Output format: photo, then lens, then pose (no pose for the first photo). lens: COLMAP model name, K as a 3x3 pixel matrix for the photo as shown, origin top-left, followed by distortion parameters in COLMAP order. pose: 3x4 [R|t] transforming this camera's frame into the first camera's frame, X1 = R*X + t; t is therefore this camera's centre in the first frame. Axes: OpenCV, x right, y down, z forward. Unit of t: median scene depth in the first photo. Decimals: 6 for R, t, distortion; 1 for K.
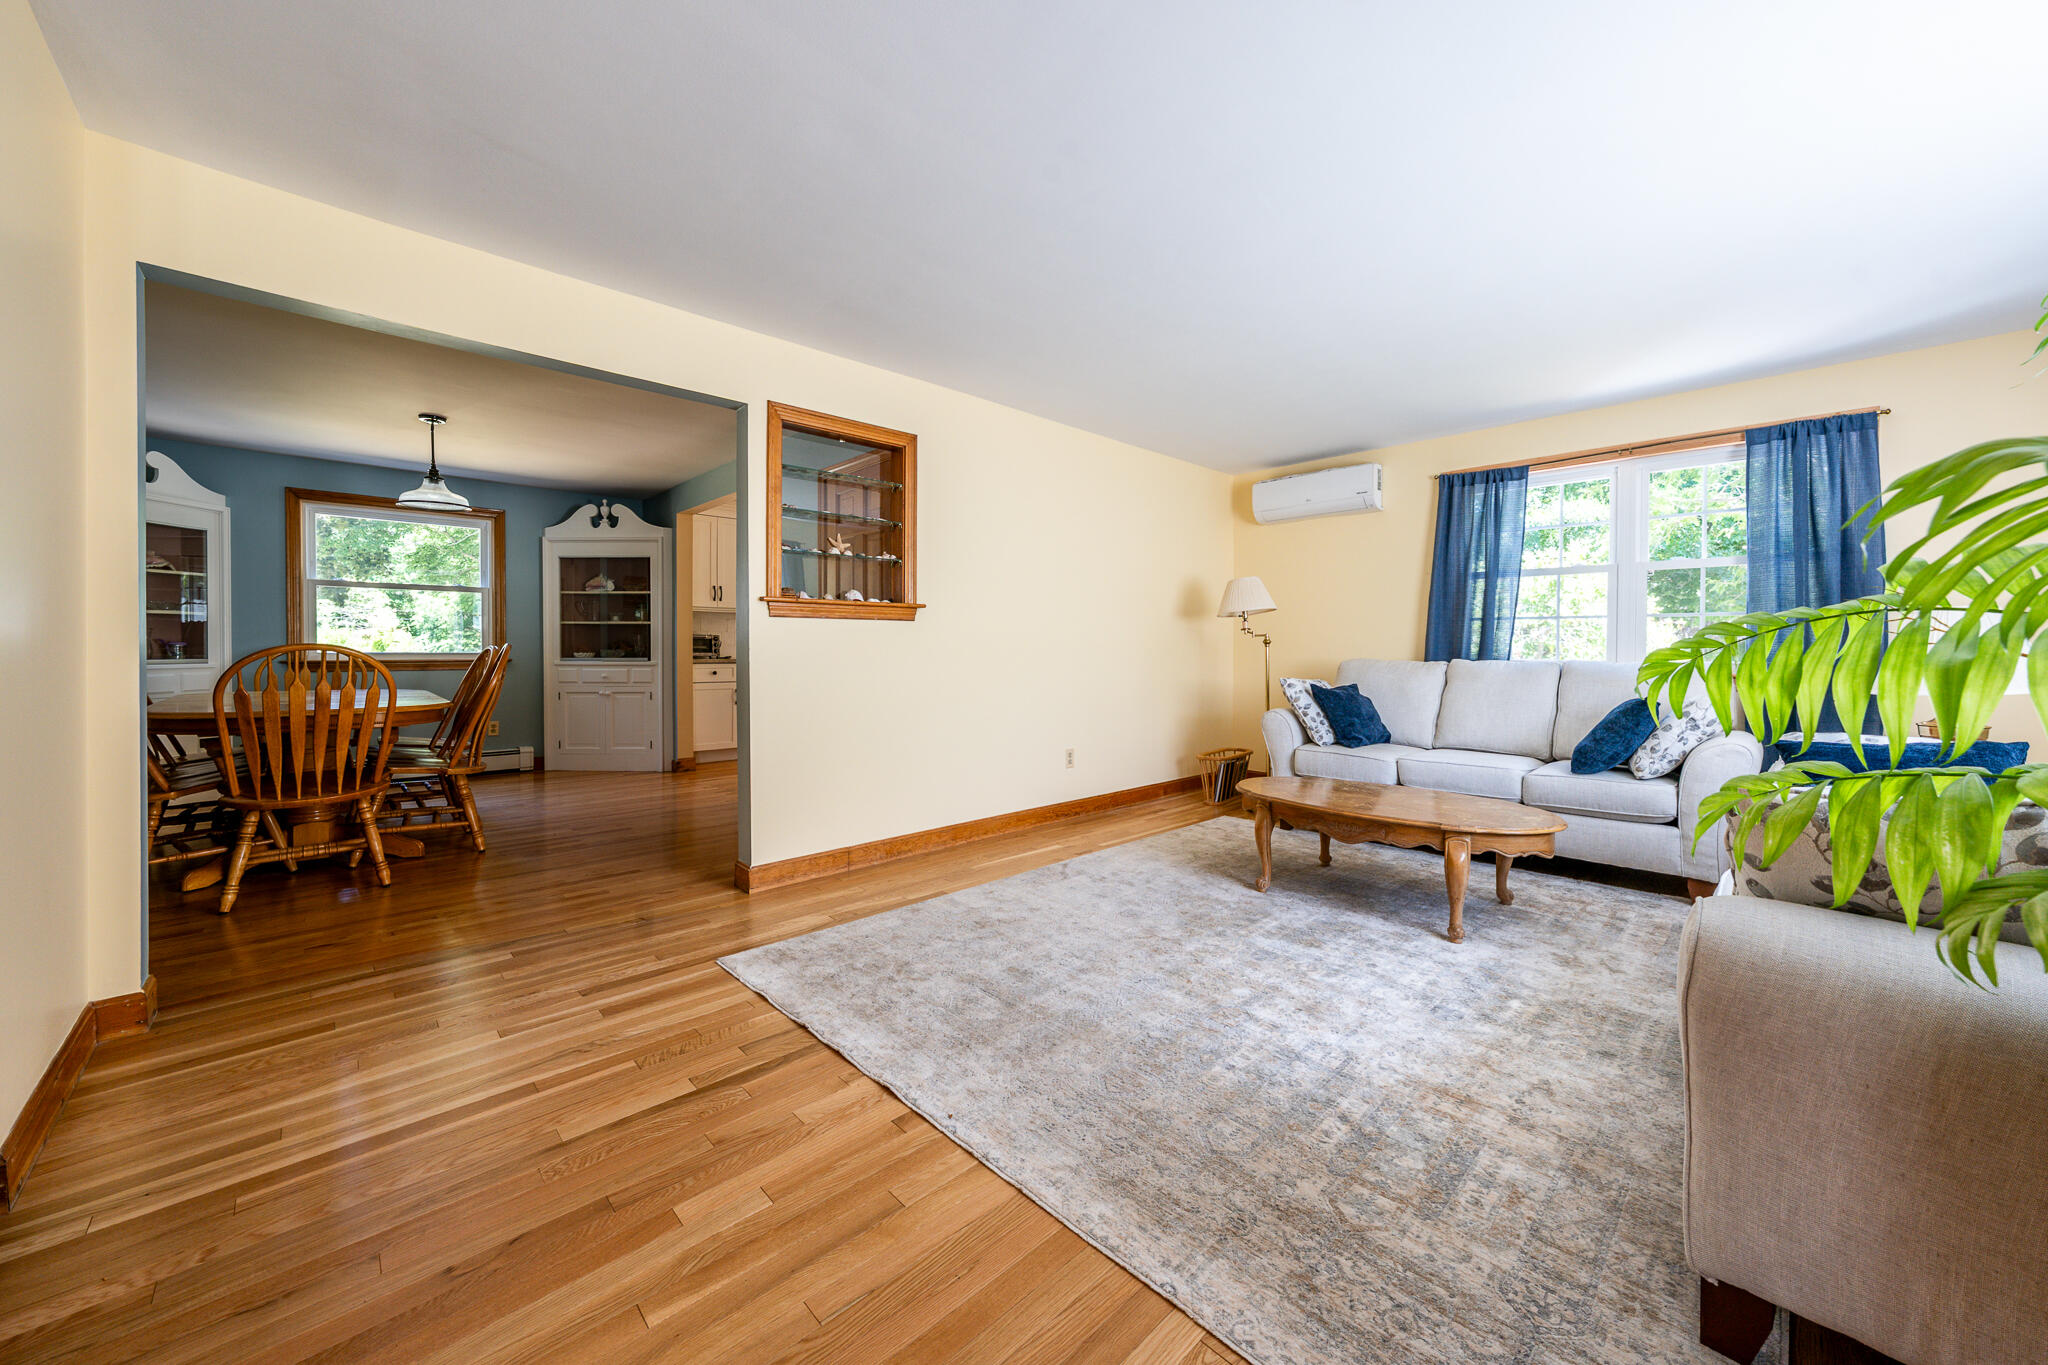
lens RADIAL K [[752.9, 0, 1025.6], [0, 752.9, 649.4], [0, 0, 1]] dist [-0.000791, -0.000109]
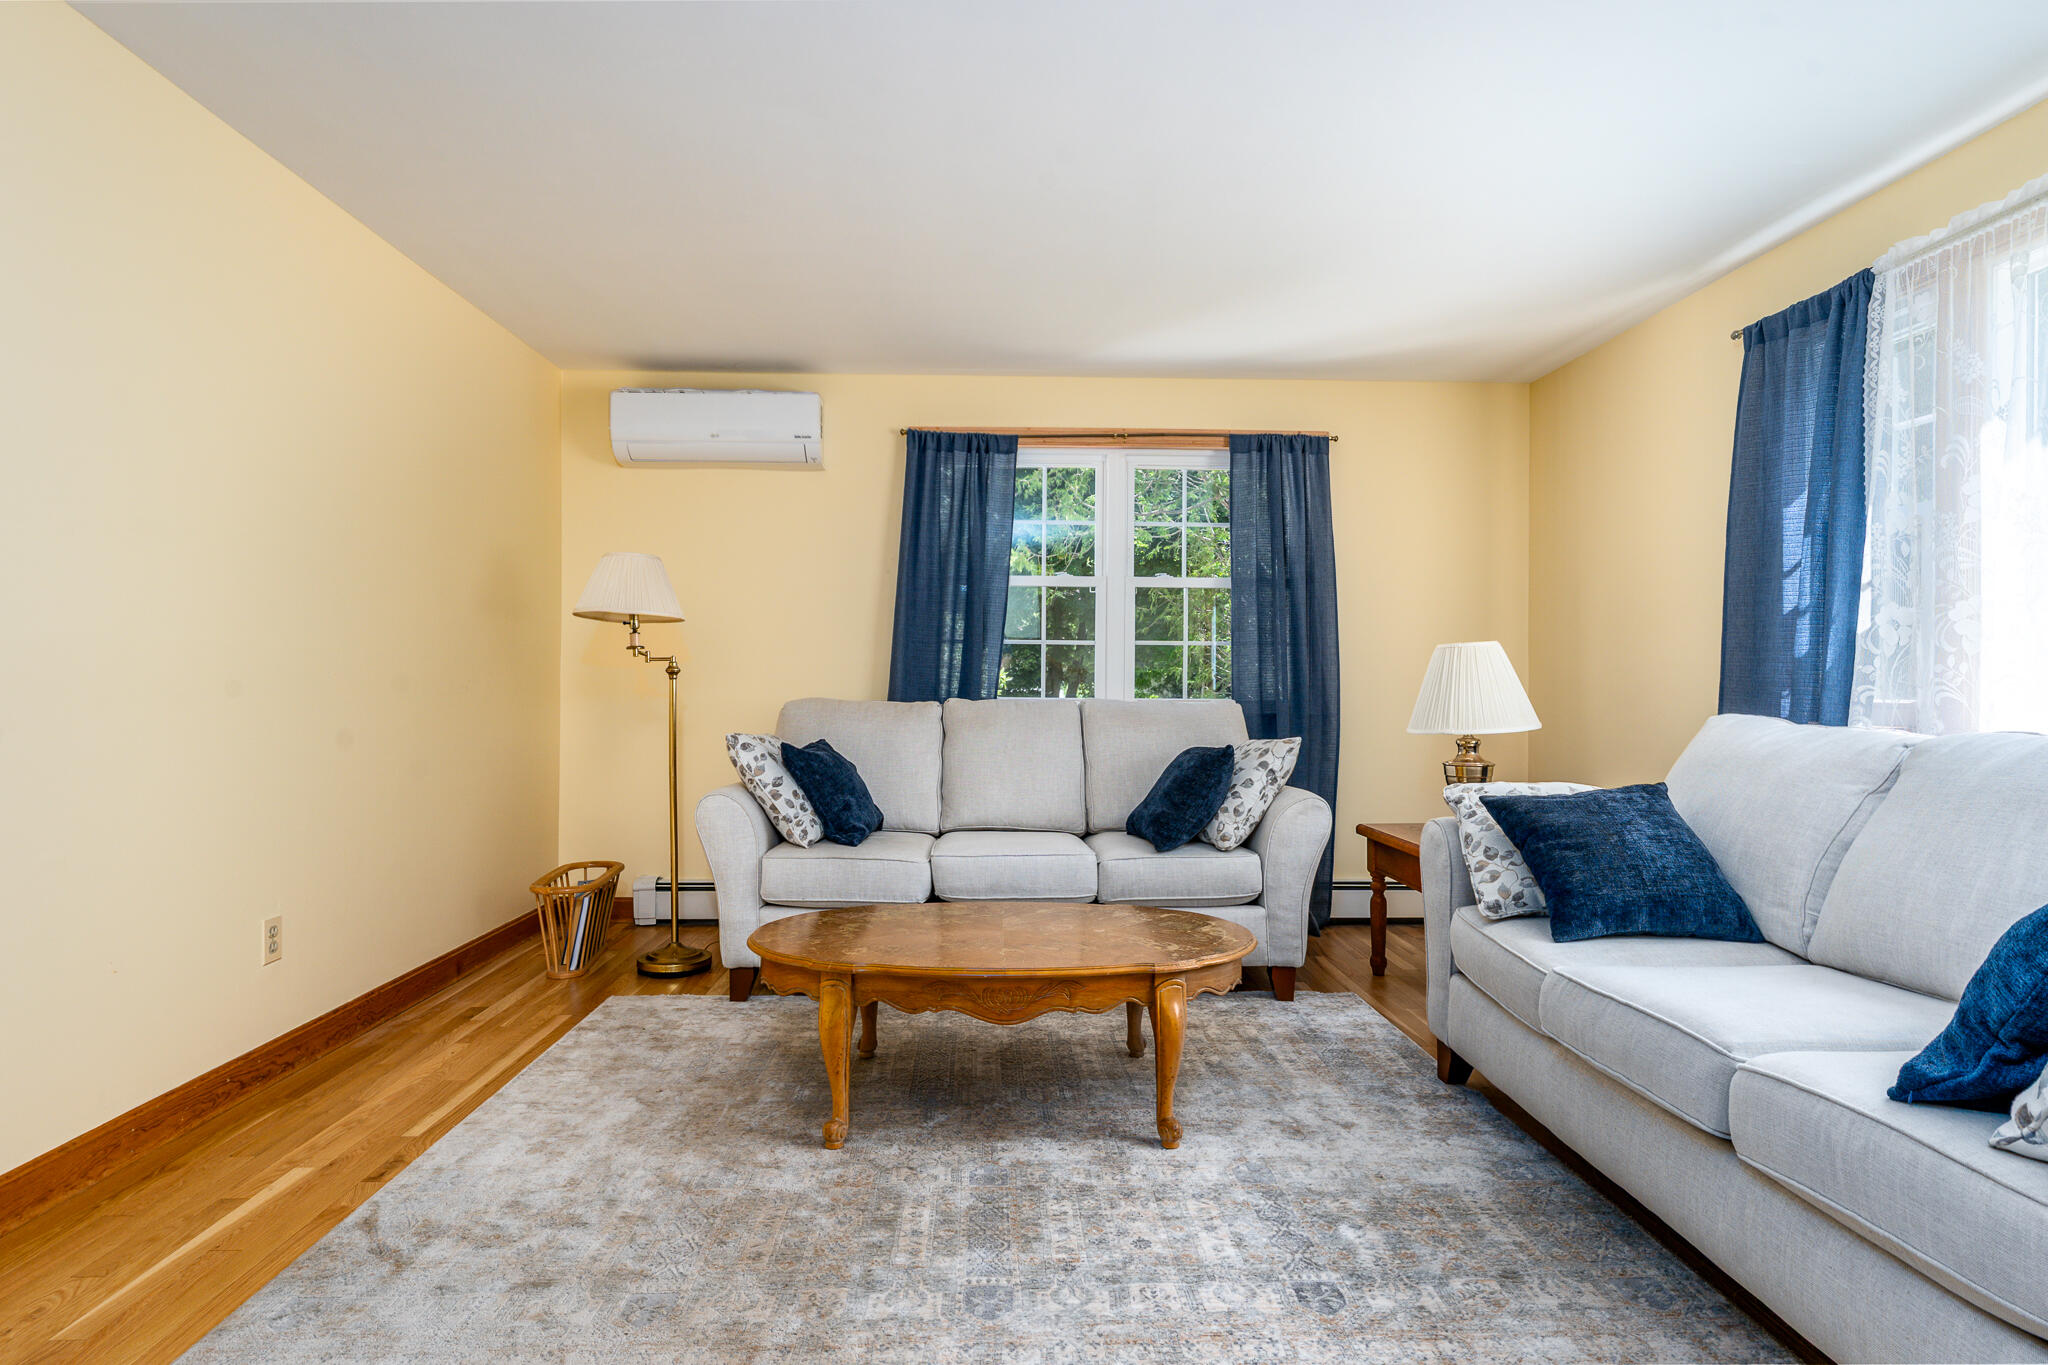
lens RADIAL K [[1075.4, 0, 1018.6], [0, 1075.4, 674.7], [0, 0, 1]] dist [0.006533, -0.000376]
pose [[0.670917, 0.007545, 0.741494, -0.161006], [-0.002579, 0.999966, -0.007841, -0.001726], [-0.741528, 0.003348, 0.670913, 0.404266]]
